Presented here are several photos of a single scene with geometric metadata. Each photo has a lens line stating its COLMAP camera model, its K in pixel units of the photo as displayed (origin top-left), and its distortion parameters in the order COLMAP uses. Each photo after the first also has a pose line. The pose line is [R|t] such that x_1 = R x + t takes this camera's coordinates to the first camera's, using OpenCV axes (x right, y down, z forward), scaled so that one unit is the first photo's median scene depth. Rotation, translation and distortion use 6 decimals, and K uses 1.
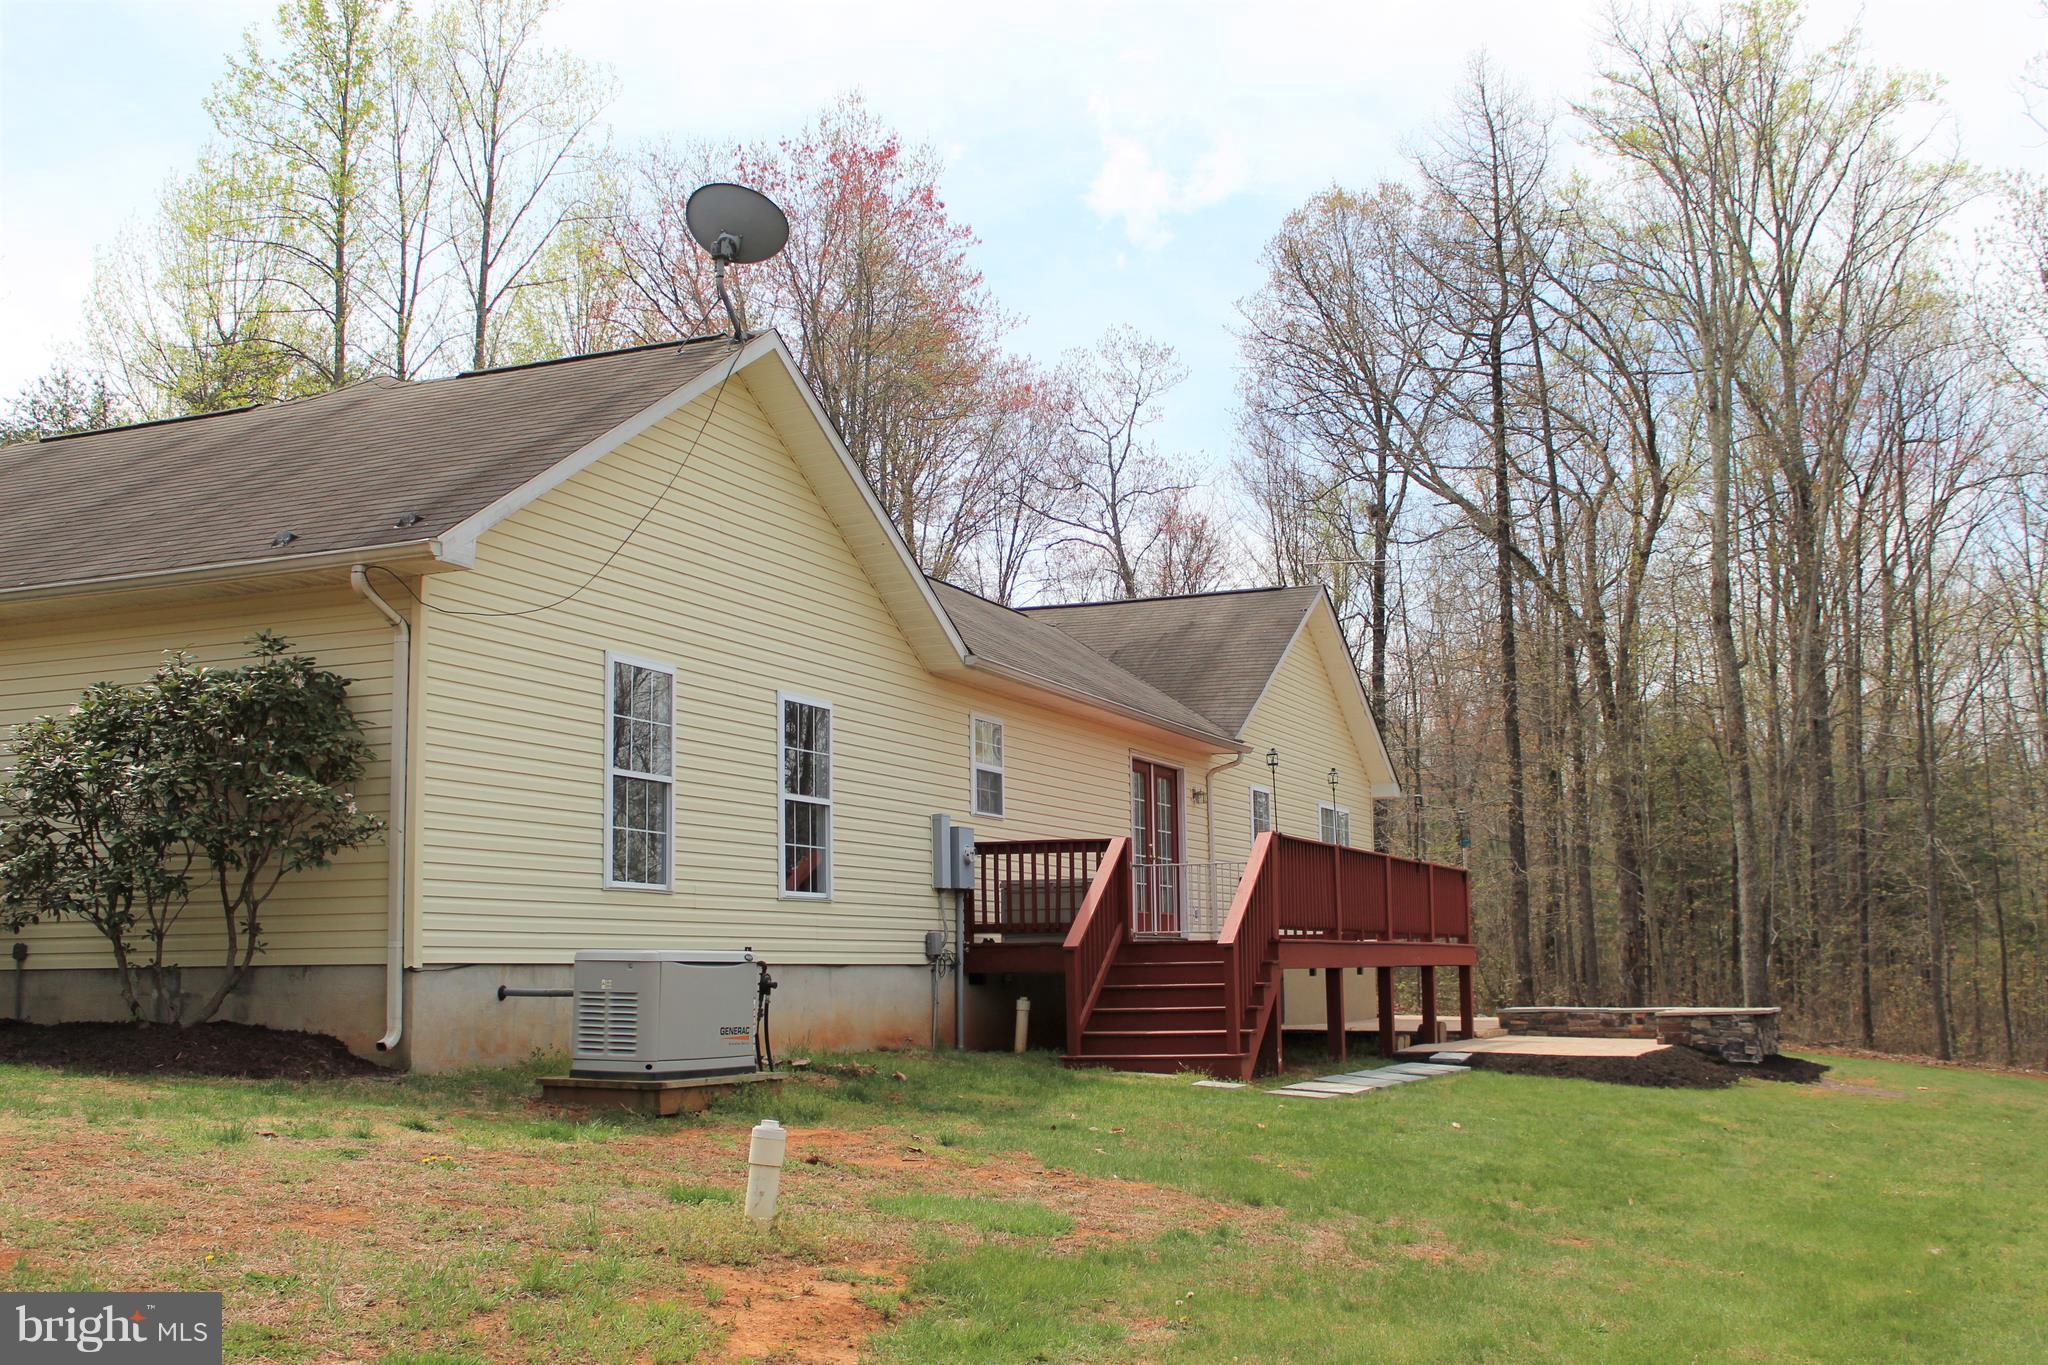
lens RADIAL K [[2017.6, 0, 1024.0], [0, 2017.6, 682.5], [0, 0, 1]] dist [-0.141460, 0.213348]
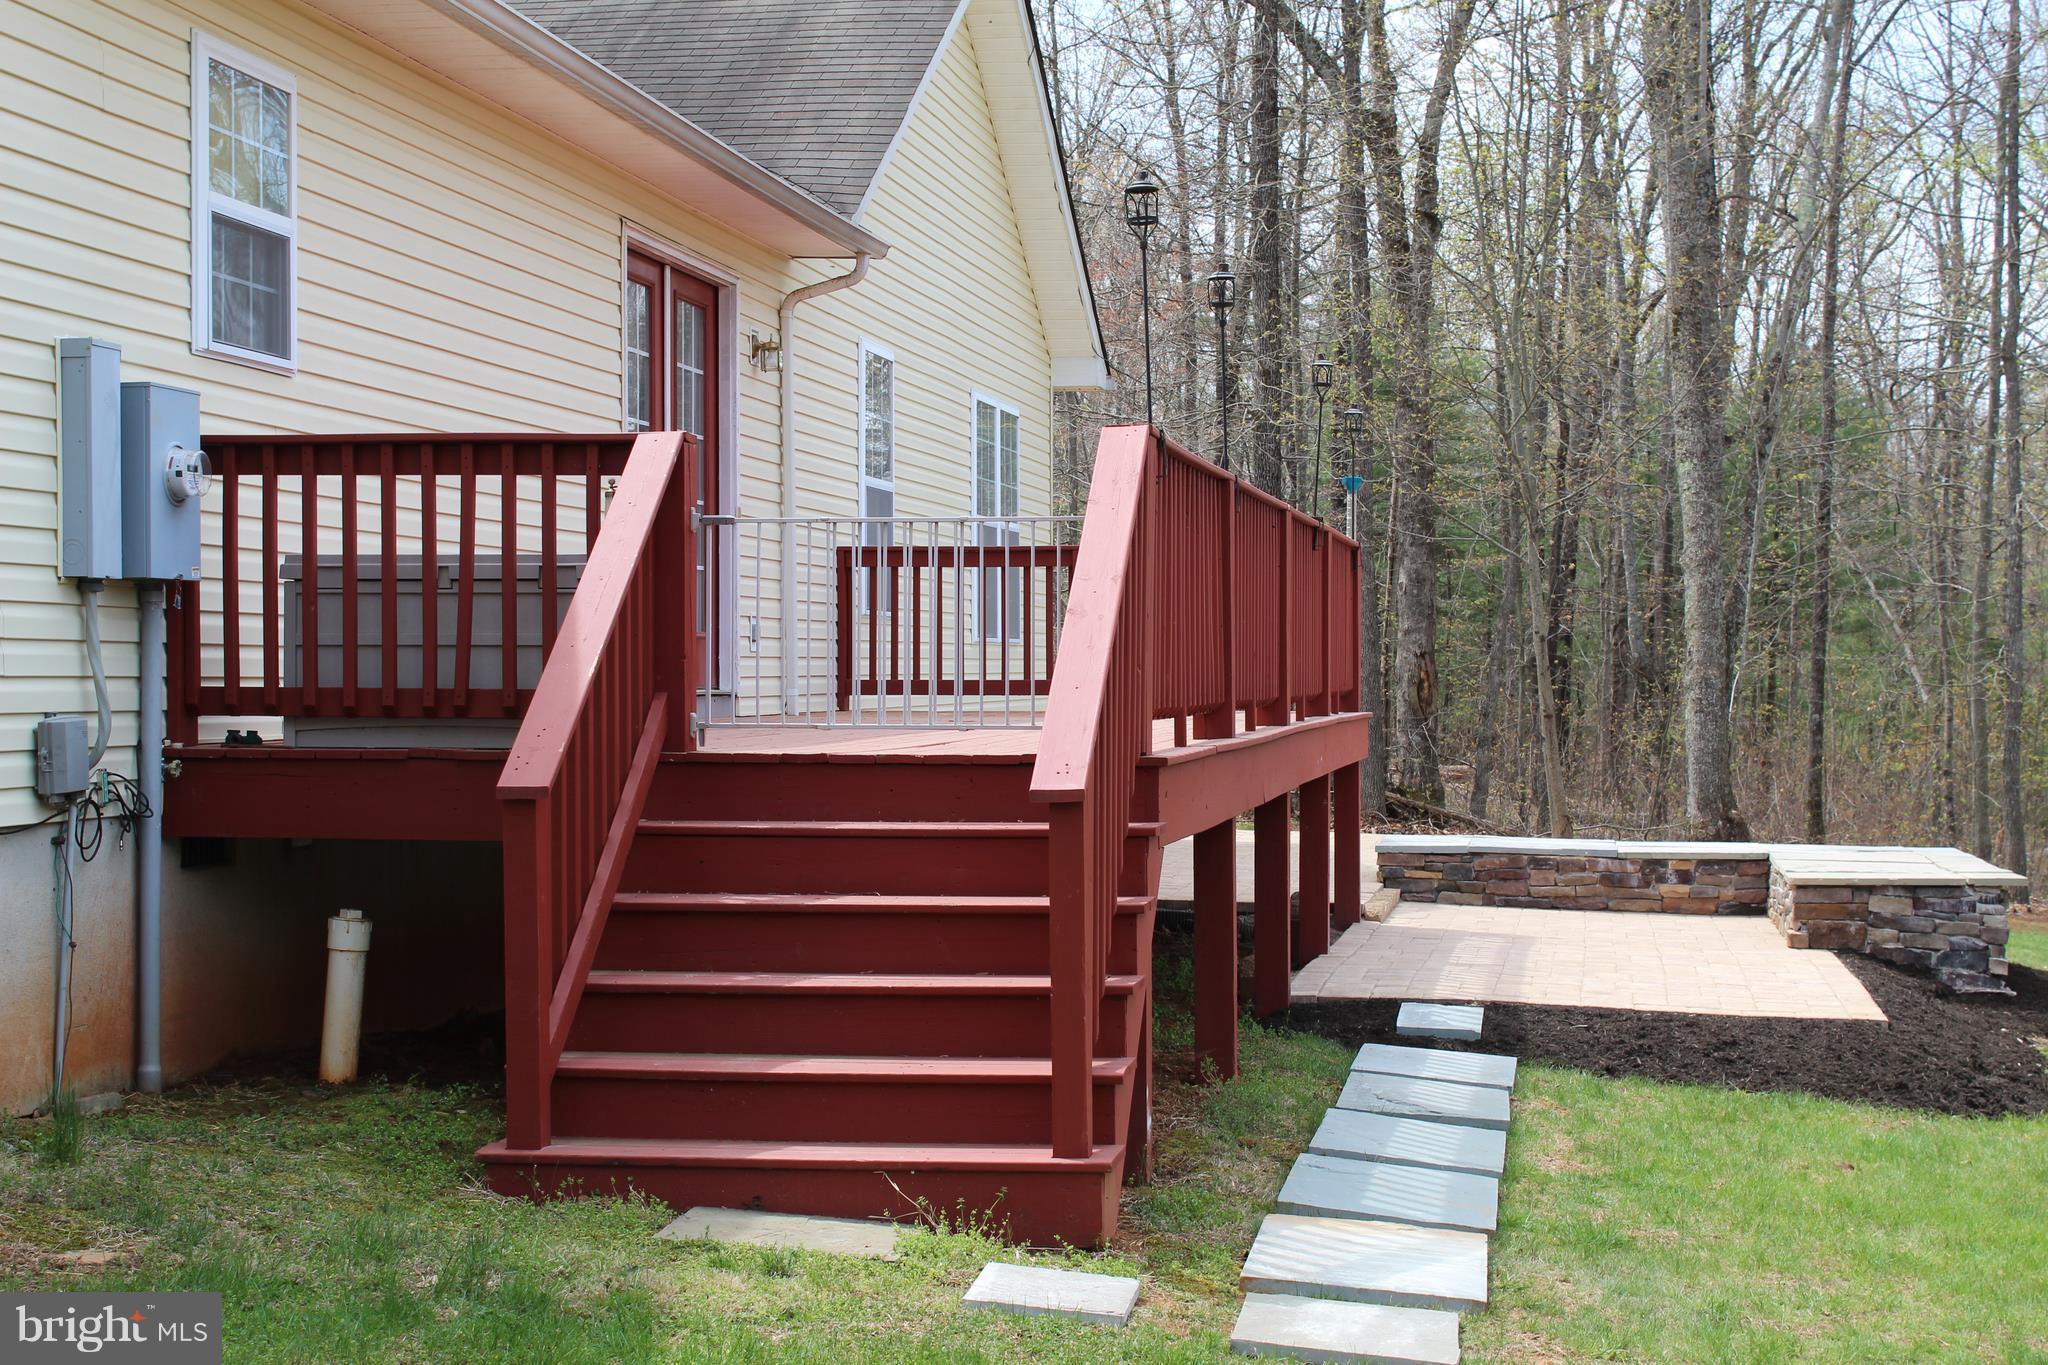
lens RADIAL K [[3286.3, 0, 1024.0], [0, 3286.3, 682.5], [0, 0, 1]] dist [0.023348, -0.104437]
pose [[0.977314, 0.011475, 0.211482, -0.006866], [-0.041254, 0.989719, 0.136946, 0.041294], [-0.207737, -0.142564, 0.967740, 0.462126]]
